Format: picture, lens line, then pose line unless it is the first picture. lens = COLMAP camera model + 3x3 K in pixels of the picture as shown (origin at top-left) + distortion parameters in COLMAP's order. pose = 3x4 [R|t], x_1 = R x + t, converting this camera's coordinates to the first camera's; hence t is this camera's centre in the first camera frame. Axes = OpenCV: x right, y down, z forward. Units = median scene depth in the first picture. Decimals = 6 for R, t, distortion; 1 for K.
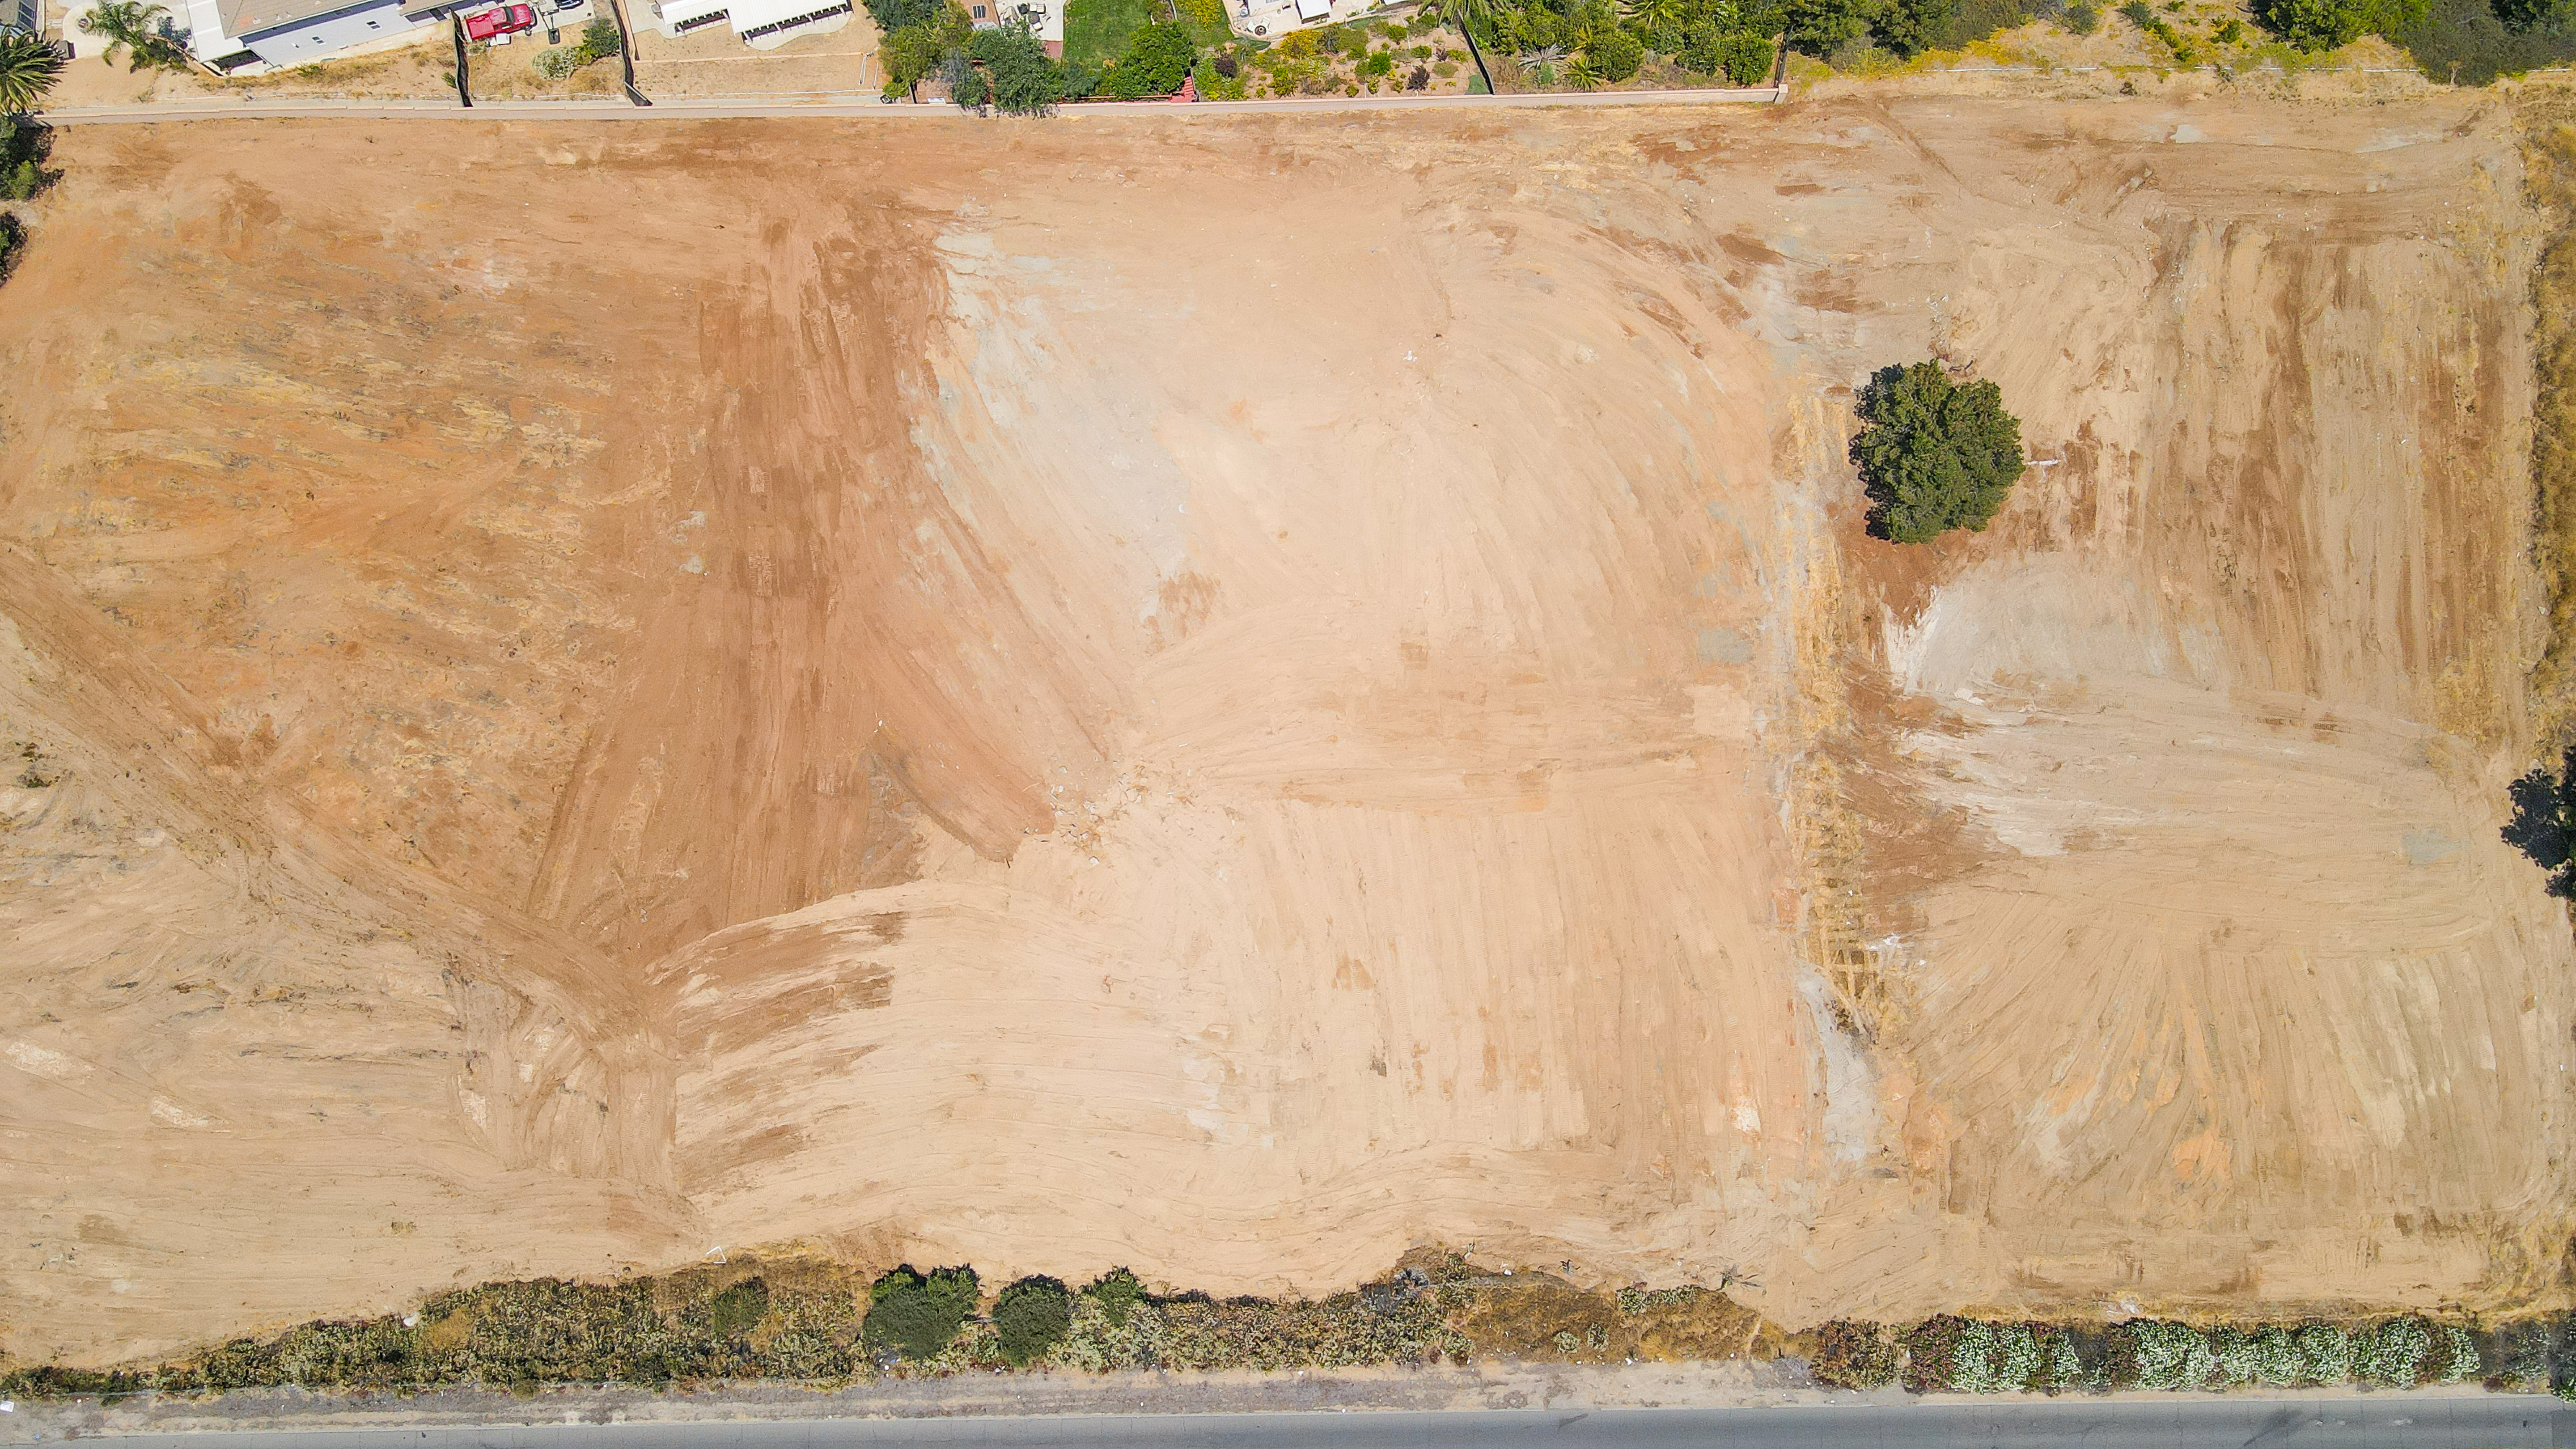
lens RADIAL K [[1899.4, 0, 1286.2], [0, 1899.4, 708.4], [0, 0, 1]] dist [-0.015424, 0.058481]
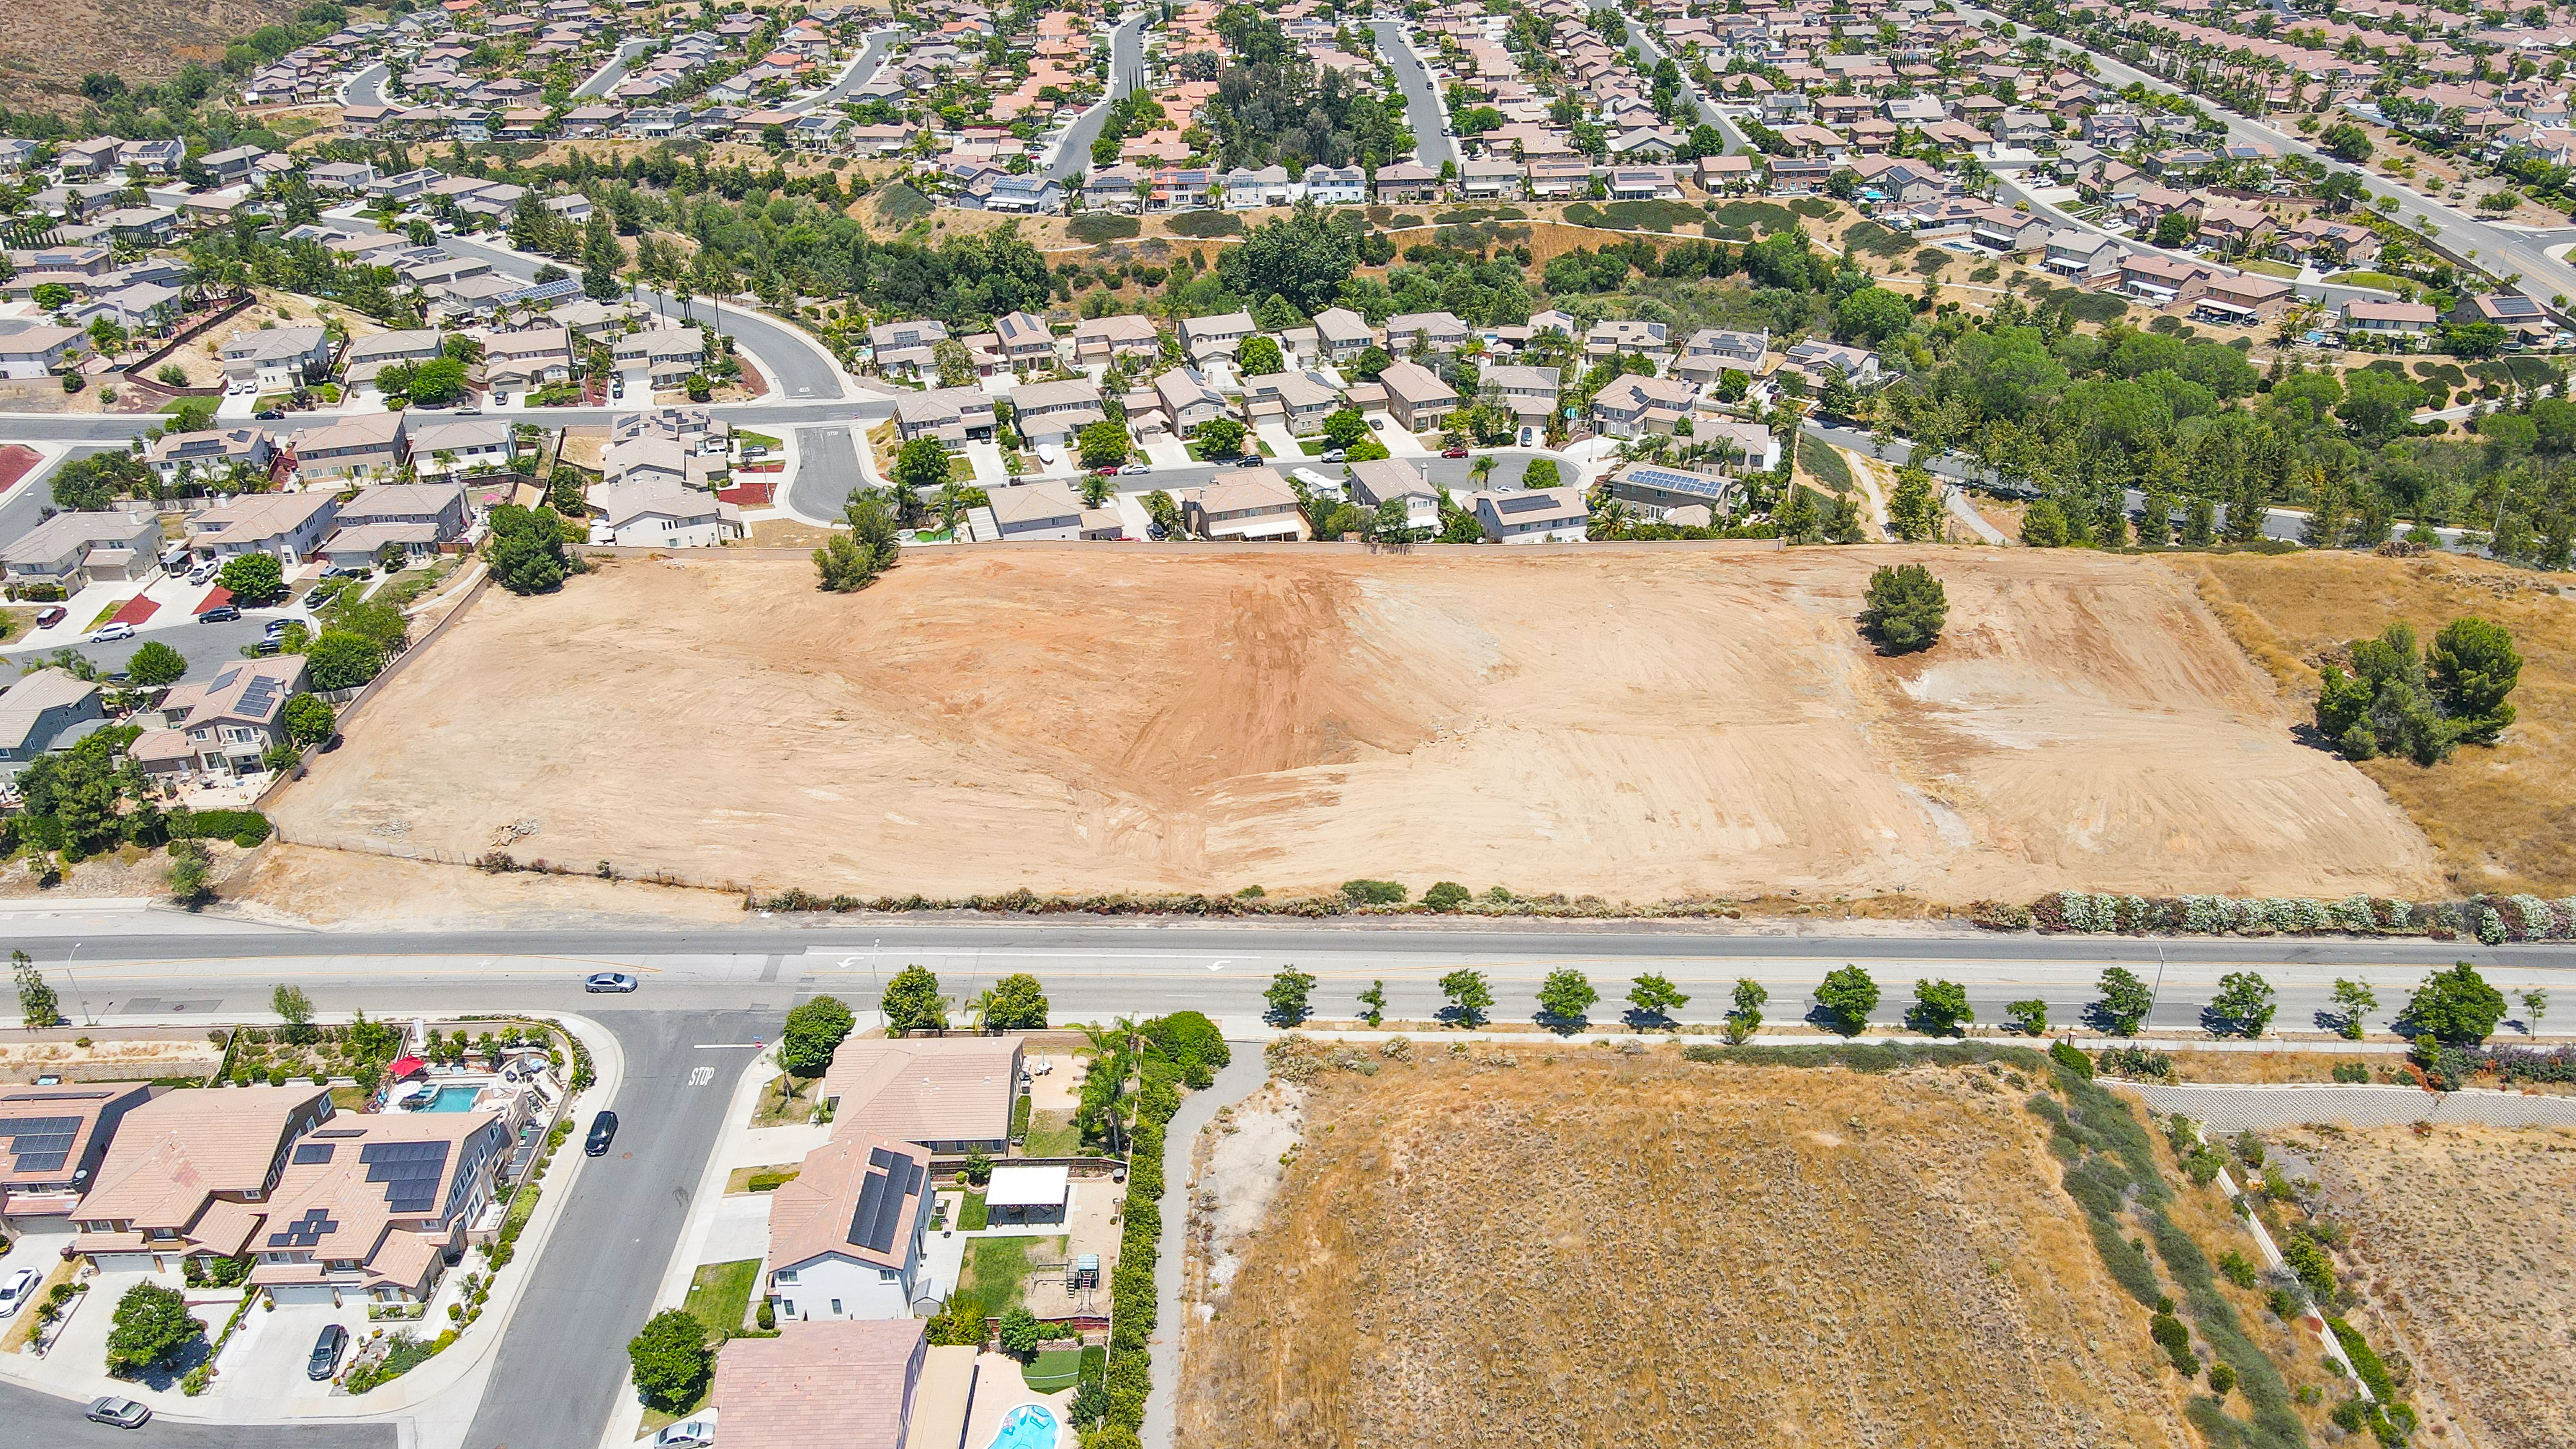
lens RADIAL K [[1899.4, 0, 1286.2], [0, 1899.4, 708.4], [0, 0, 1]] dist [-0.015424, 0.058481]
pose [[0.999927, 0.010573, -0.005821, -0.245379], [-0.010813, 0.570465, -0.821251, 1.427886], [-0.005363, 0.821254, 0.570537, 0.015841]]
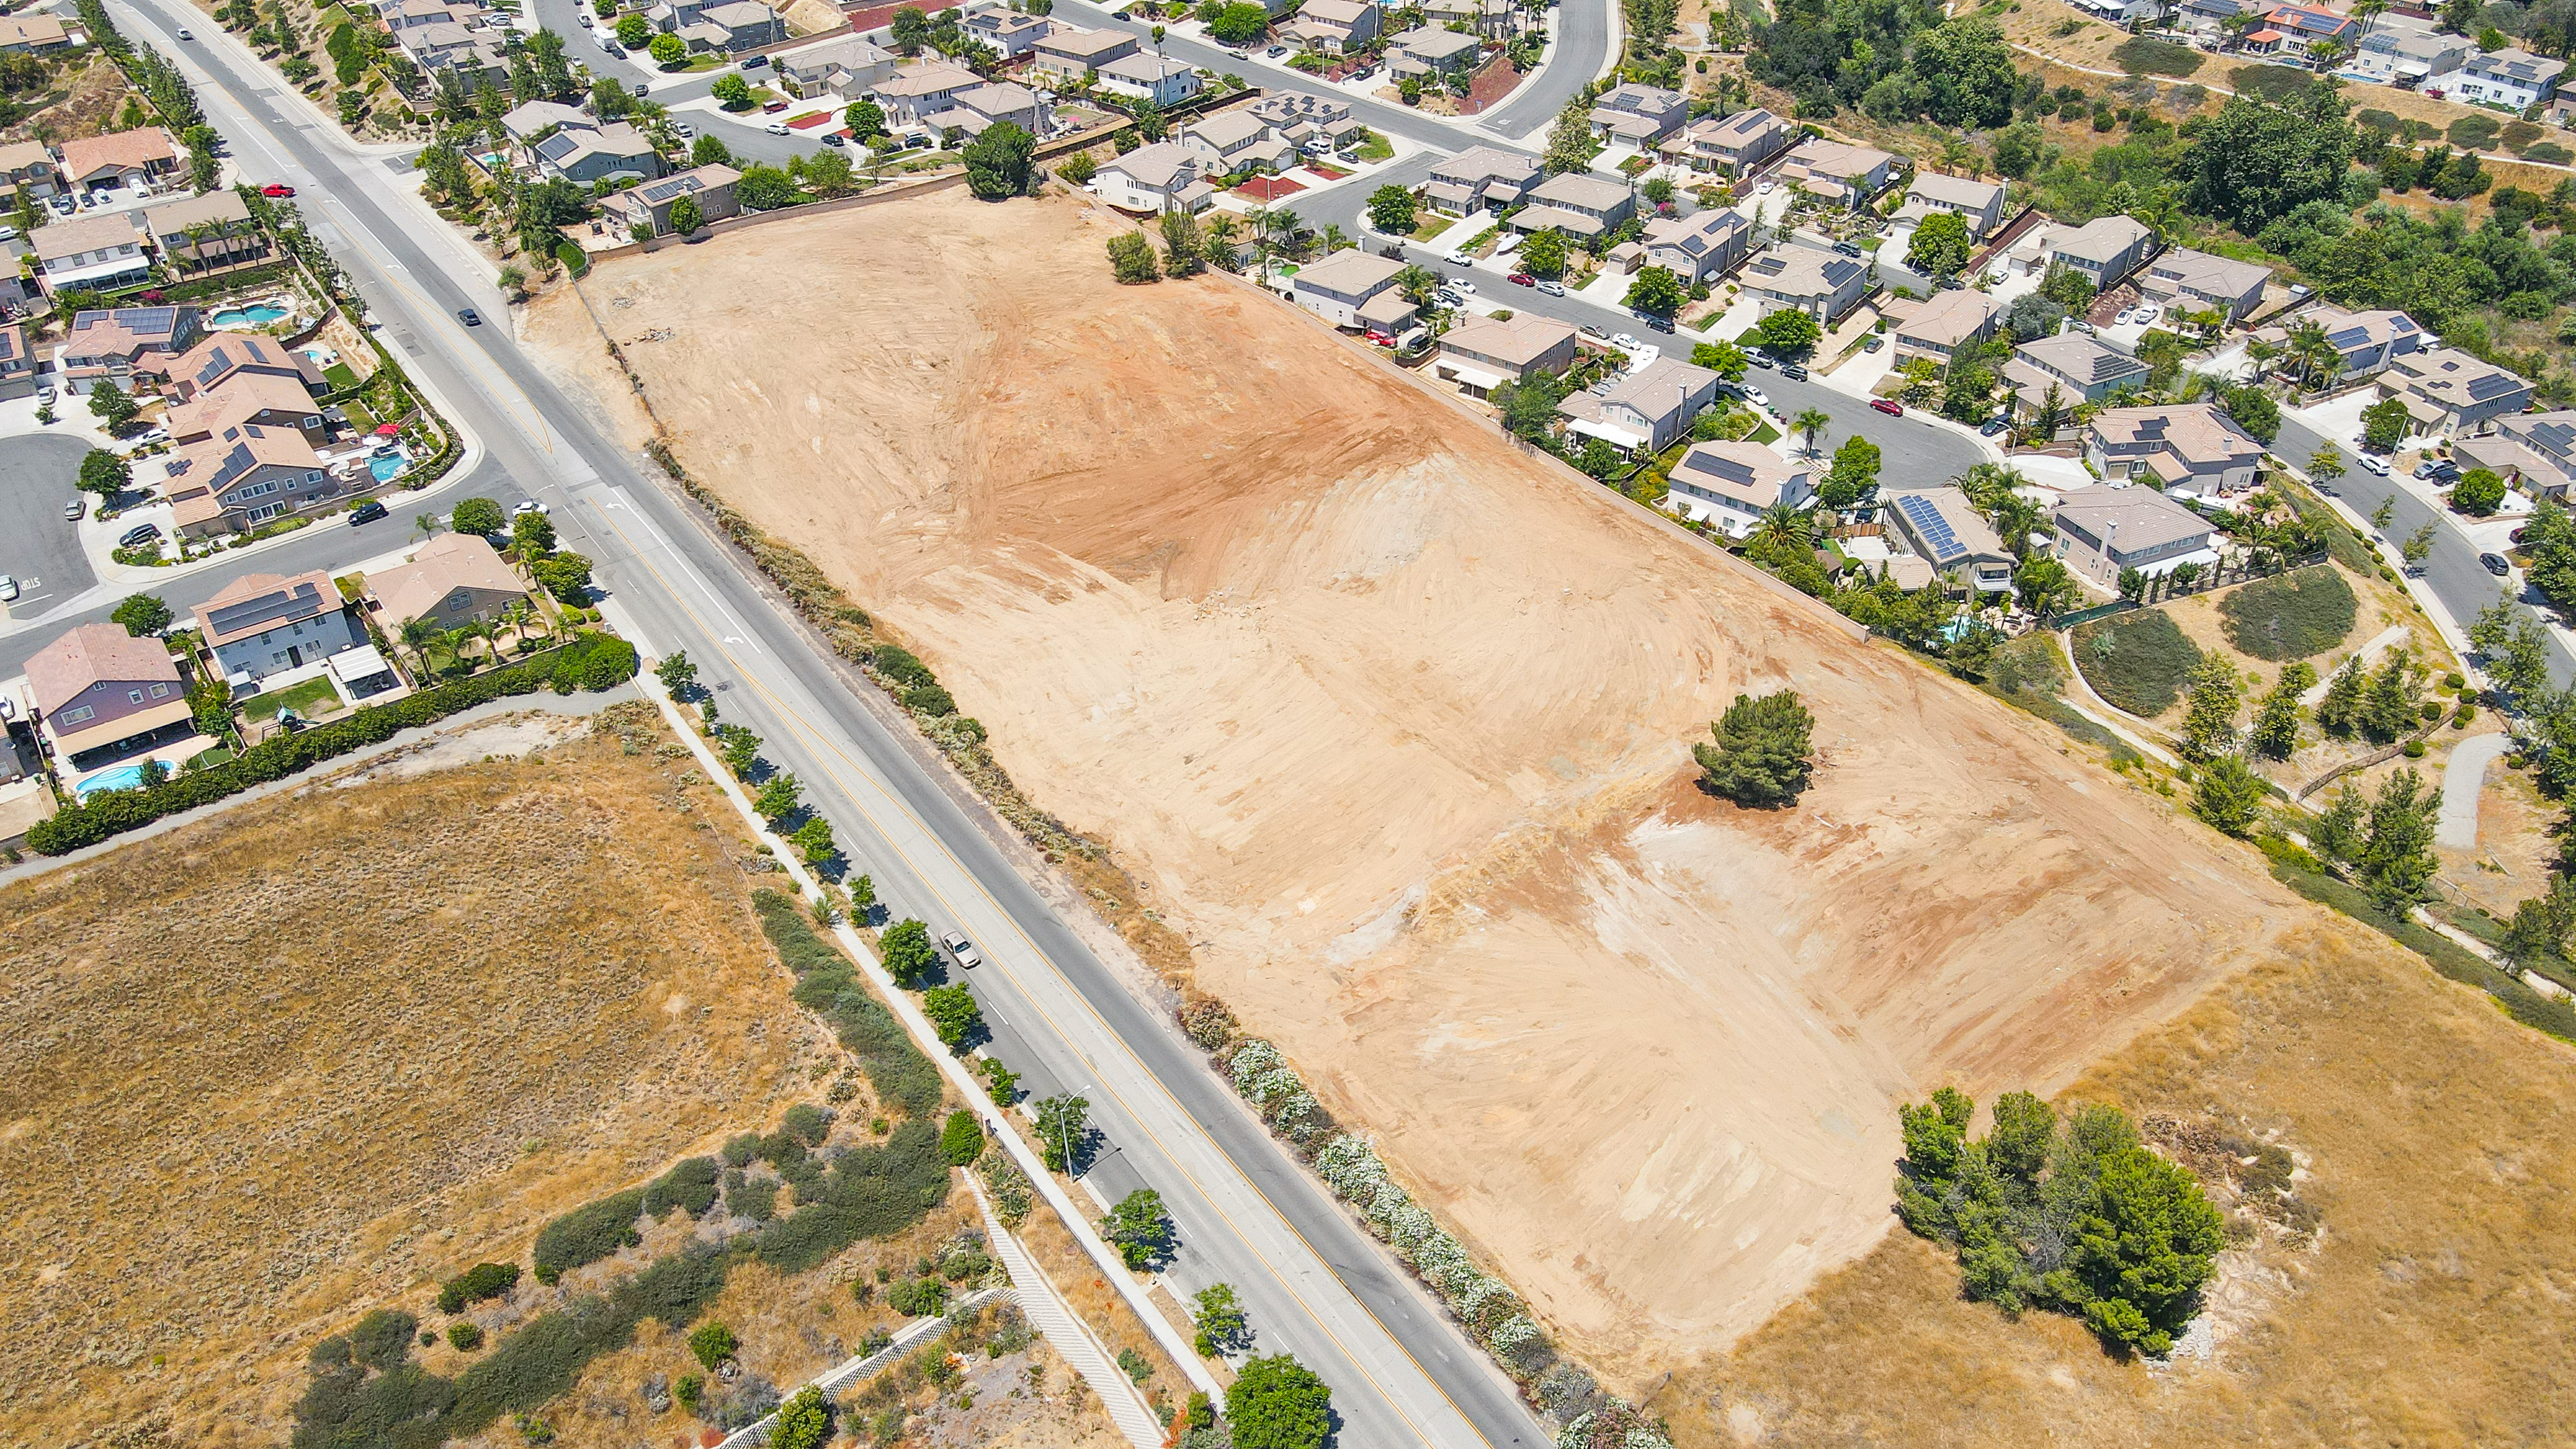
lens RADIAL K [[1899.4, 0, 1286.2], [0, 1899.4, 708.4], [0, 0, 1]] dist [-0.015424, 0.058481]
pose [[0.586627, 0.484602, -0.648868, 1.019004], [-0.804031, 0.444431, -0.394987, 0.683933], [0.096965, 0.753420, 0.650350, 0.015448]]
